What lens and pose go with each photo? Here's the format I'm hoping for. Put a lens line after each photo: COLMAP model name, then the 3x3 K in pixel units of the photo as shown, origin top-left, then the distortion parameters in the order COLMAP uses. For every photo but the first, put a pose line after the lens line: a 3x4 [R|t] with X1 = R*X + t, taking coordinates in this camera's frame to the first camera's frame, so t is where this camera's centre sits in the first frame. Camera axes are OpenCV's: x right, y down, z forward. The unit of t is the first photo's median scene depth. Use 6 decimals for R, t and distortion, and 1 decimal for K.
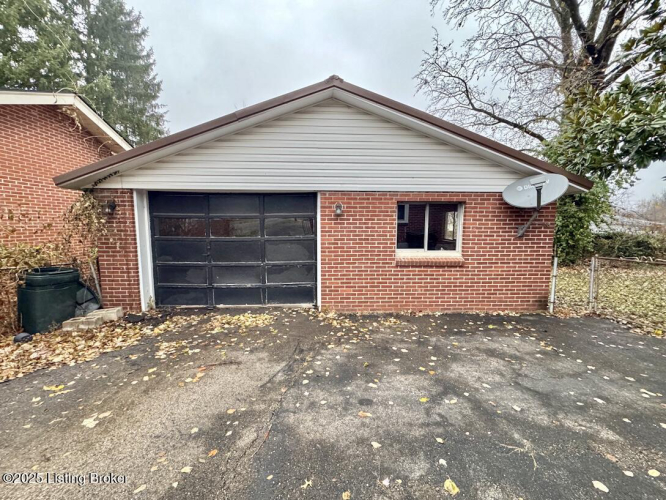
lens RADIAL K [[266.0, 0, 329.9], [0, 266.0, 252.0], [0, 0, 1]] dist [-0.002367, 0.000104]
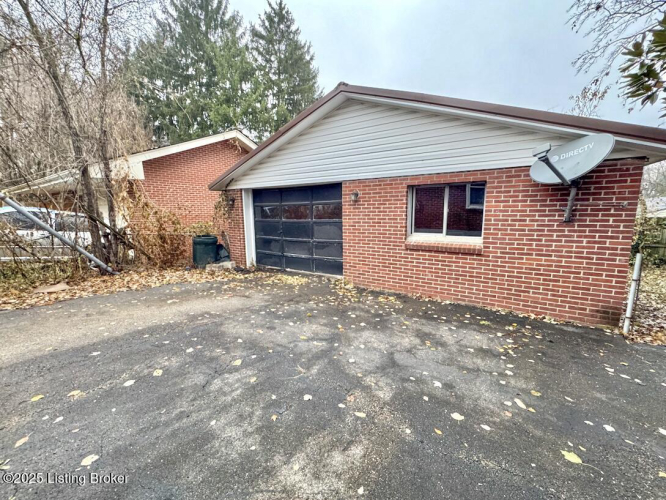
lens RADIAL K [[266.0, 0, 330.2], [0, 266.0, 252.1], [0, 0, 1]] dist [-0.002367, 0.000104]
pose [[0.818959, 0.076863, -0.568682, 0.607677], [-0.048915, 0.996733, 0.064276, 0.013066], [0.571764, -0.024822, 0.820042, -0.013778]]
